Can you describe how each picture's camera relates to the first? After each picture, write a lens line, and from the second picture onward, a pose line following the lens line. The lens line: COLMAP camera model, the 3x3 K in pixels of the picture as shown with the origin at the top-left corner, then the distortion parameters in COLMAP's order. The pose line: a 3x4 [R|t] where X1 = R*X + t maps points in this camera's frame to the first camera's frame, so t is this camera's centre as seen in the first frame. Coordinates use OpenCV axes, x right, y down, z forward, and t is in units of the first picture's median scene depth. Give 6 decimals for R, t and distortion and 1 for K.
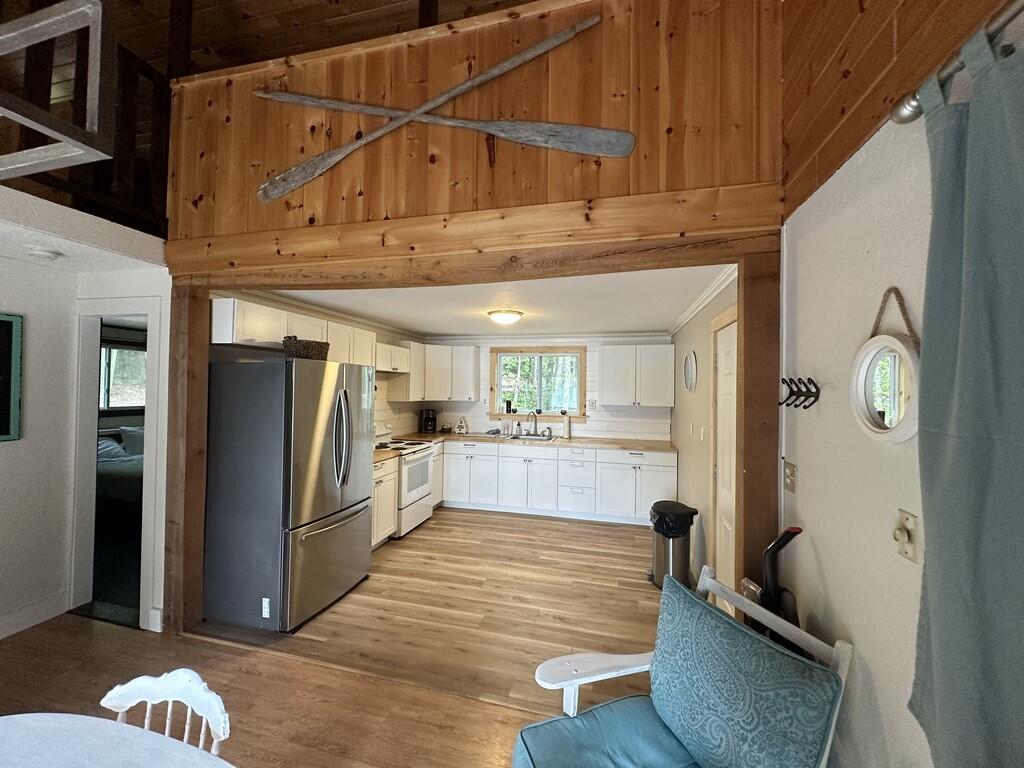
lens RADIAL K [[408.4, 0, 514.9], [0, 408.4, 382.1], [0, 0, 1]] dist [0.003855, -0.000476]
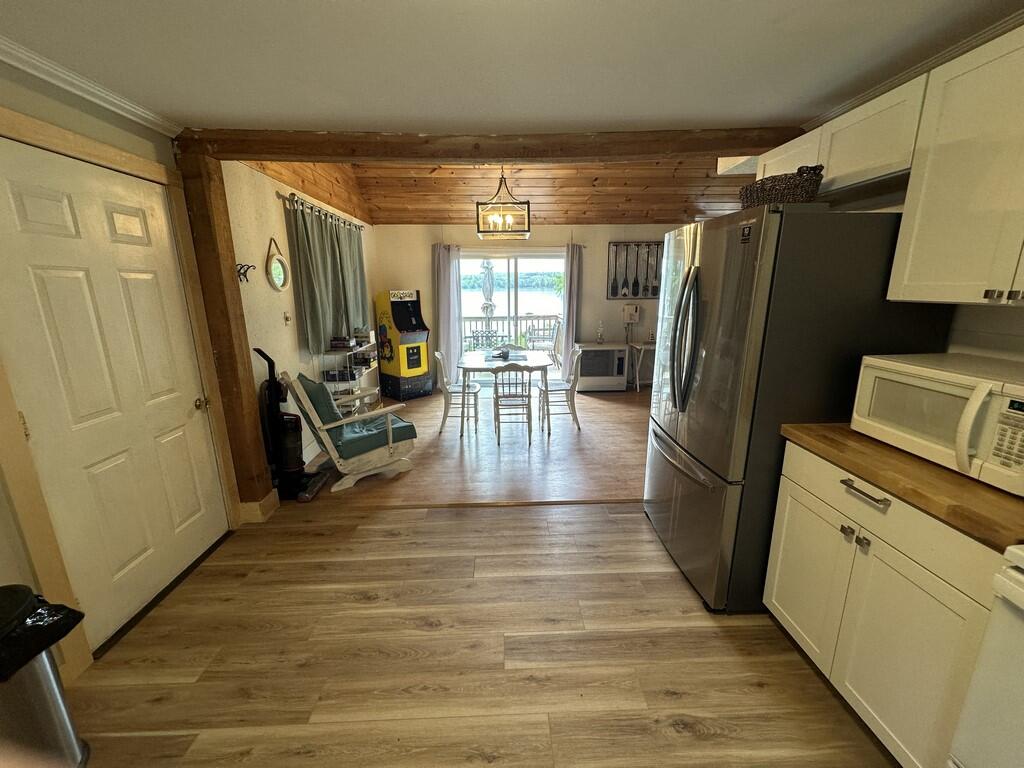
lens RADIAL K [[408.4, 0, 511.5], [0, 408.4, 381.2], [0, 0, 1]] dist [0.003855, -0.000476]
pose [[-0.963072, 0.058686, -0.262770, 0.029807], [0.003144, 0.978341, 0.206975, 0.054050], [0.269225, 0.198505, -0.942398, 1.409927]]
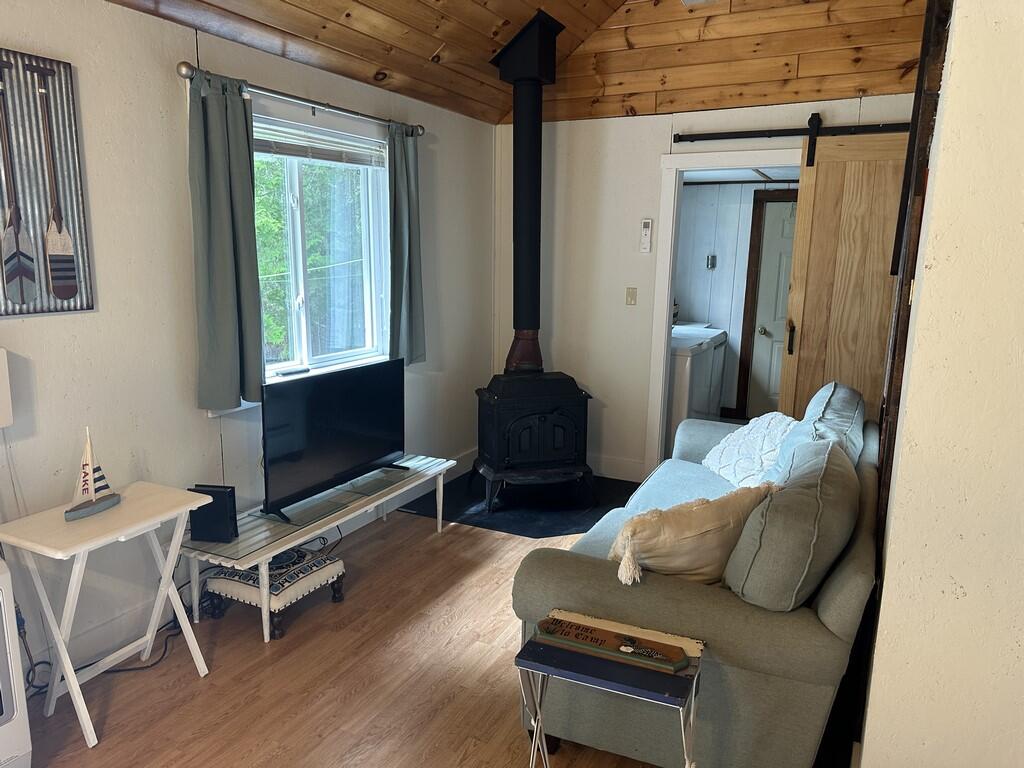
lens RADIAL K [[720.8, 0, 517.0], [0, 720.8, 391.6], [0, 0, 1]] dist [0.066175, -0.078514]
pose [[-0.228986, 0.176117, -0.957365, -0.453508], [-0.008870, 0.983079, 0.182969, 0.014366], [0.973389, 0.050389, -0.223549, 0.424531]]
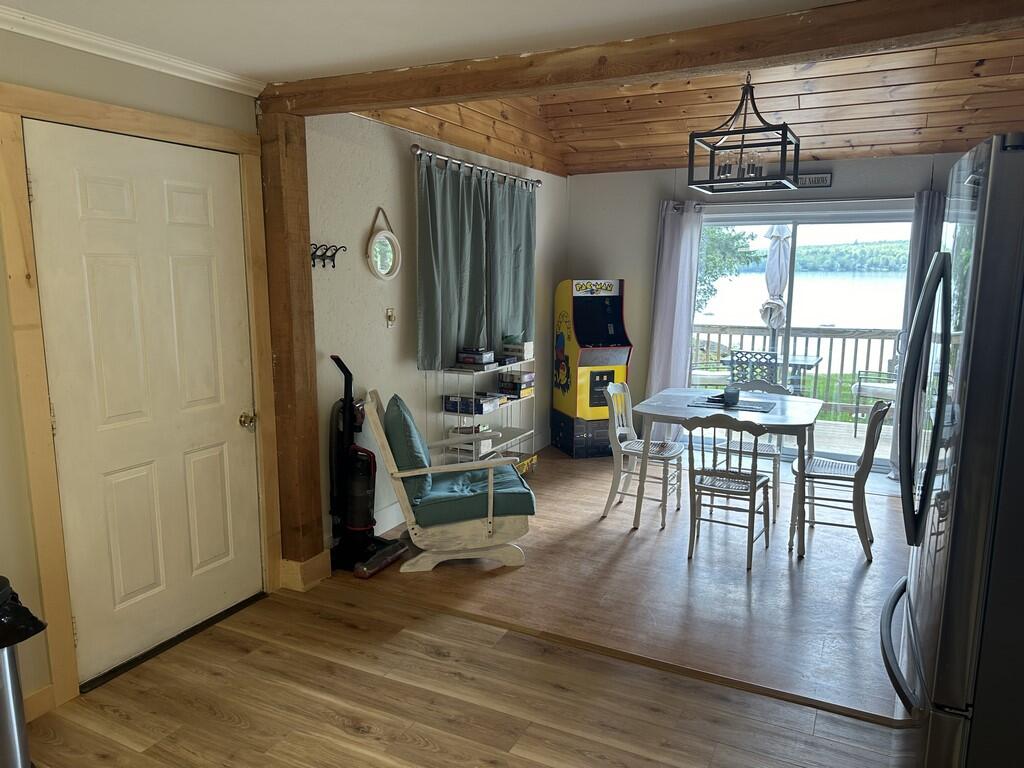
lens RADIAL K [[720.8, 0, 507.0], [0, 720.8, 383.0], [0, 0, 1]] dist [0.066175, -0.078514]
pose [[-0.973289, -0.049193, 0.224250, -0.200326], [-0.017015, 0.989544, 0.143225, 0.038318], [-0.228951, 0.135584, -0.963949, 1.475751]]
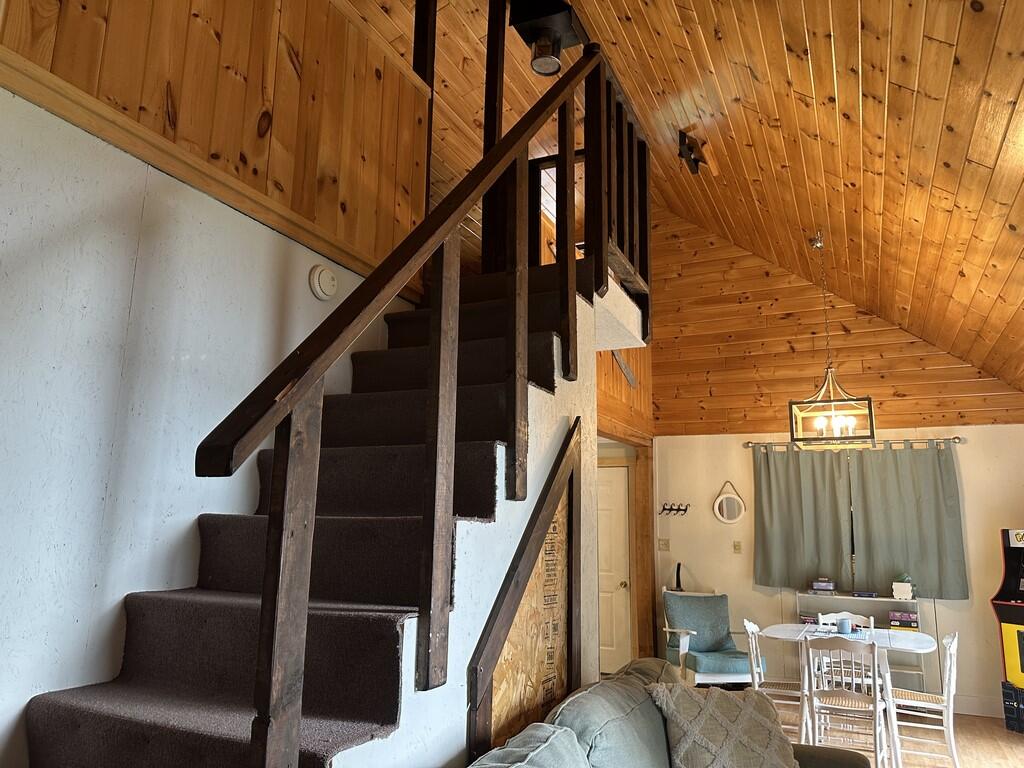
lens RADIAL K [[720.8, 0, 512.1], [0, 720.8, 380.4], [0, 0, 1]] dist [0.066175, -0.078514]
pose [[0.204633, 0.190513, 0.960120, -1.893061], [-0.033225, 0.981663, -0.187706, 0.055053], [-0.978275, 0.006511, 0.207210, 0.491097]]
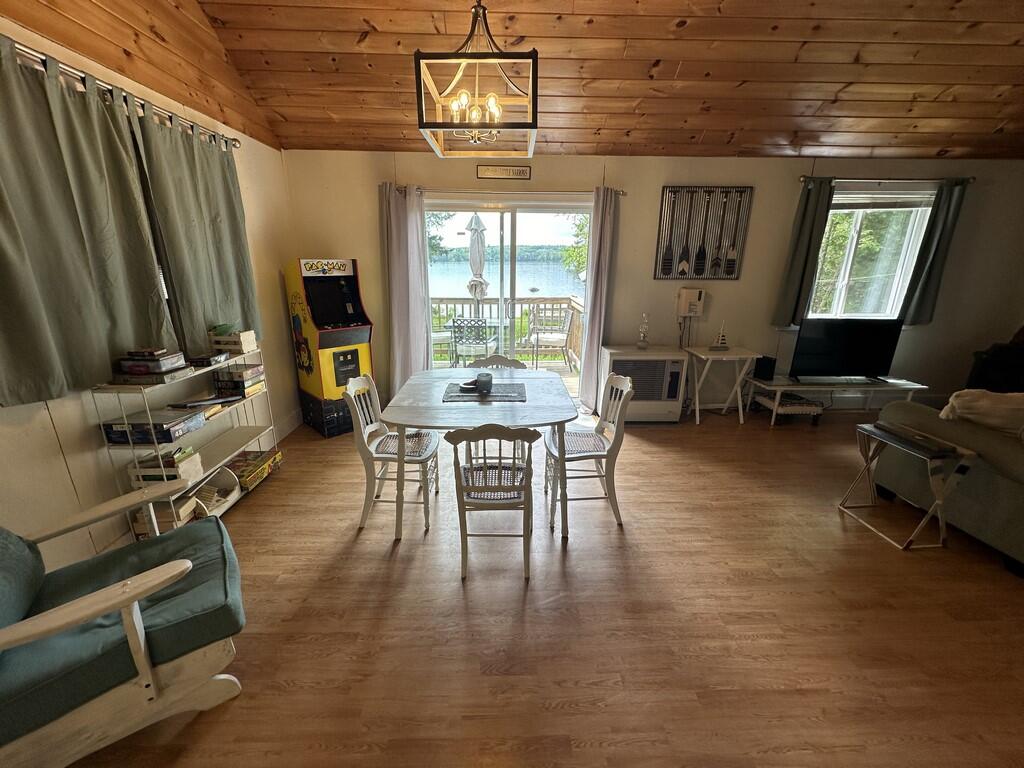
lens RADIAL K [[408.4, 0, 513.8], [0, 408.4, 380.1], [0, 0, 1]] dist [0.003855, -0.000476]
pose [[-0.964725, 0.056187, -0.257196, -0.170602], [-0.014176, 0.964455, 0.263865, 0.051501], [0.262880, 0.258203, -0.929637, 0.803593]]
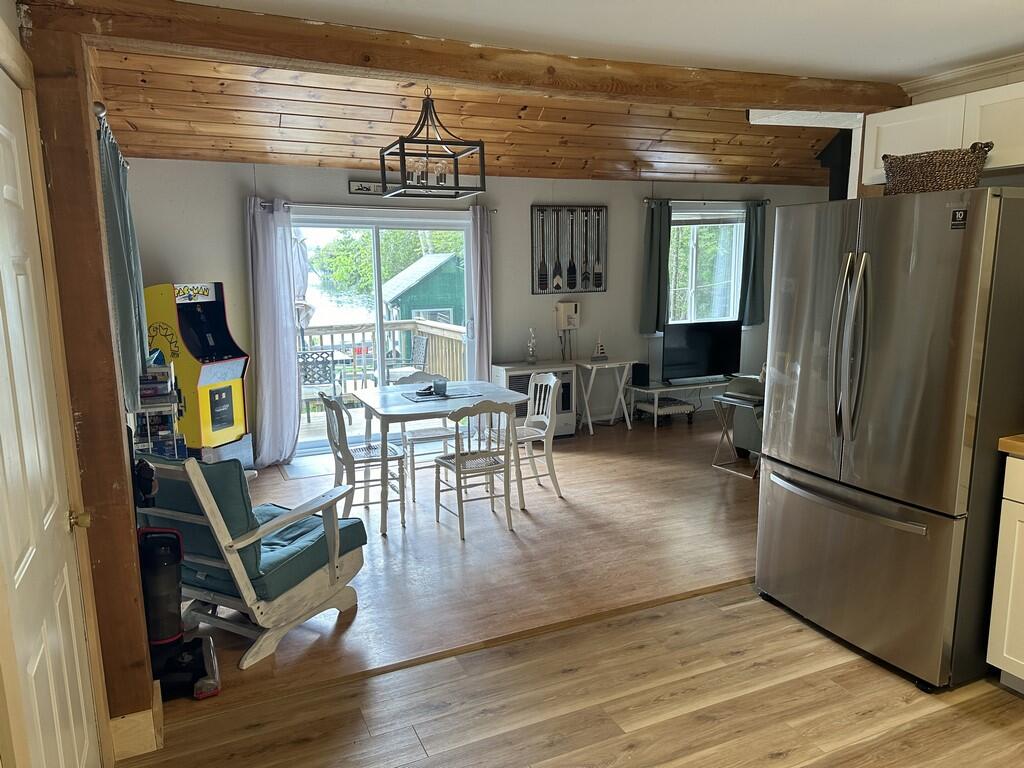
lens RADIAL K [[720.8, 0, 509.1], [0, 720.8, 385.6], [0, 0, 1]] dist [0.066175, -0.078514]
pose [[-0.785585, 0.101050, -0.610447, 0.434257], [0.015734, 0.989518, 0.143550, 0.039619], [0.618554, 0.103166, -0.778940, 1.309104]]
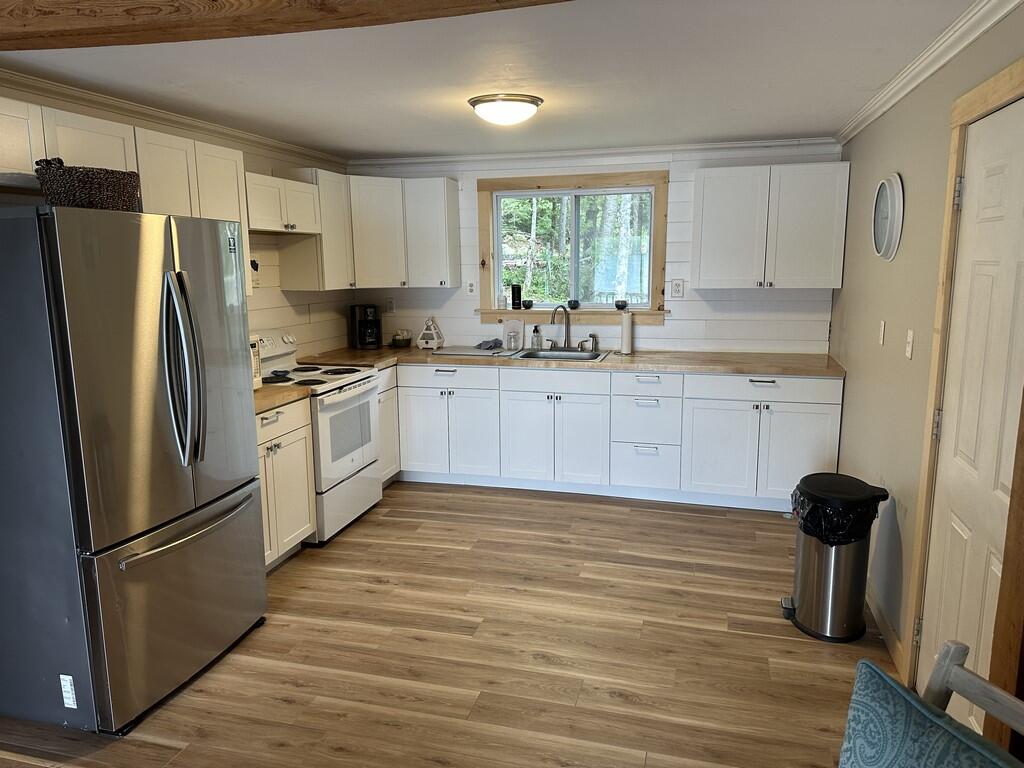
lens RADIAL K [[720.8, 0, 516.8], [0, 720.8, 385.8], [0, 0, 1]] dist [0.066175, -0.078514]
pose [[0.999645, -0.020453, -0.017097, -0.002138], [0.023292, 0.982089, 0.186973, -0.000915], [0.012967, -0.187305, 0.982216, 0.117578]]
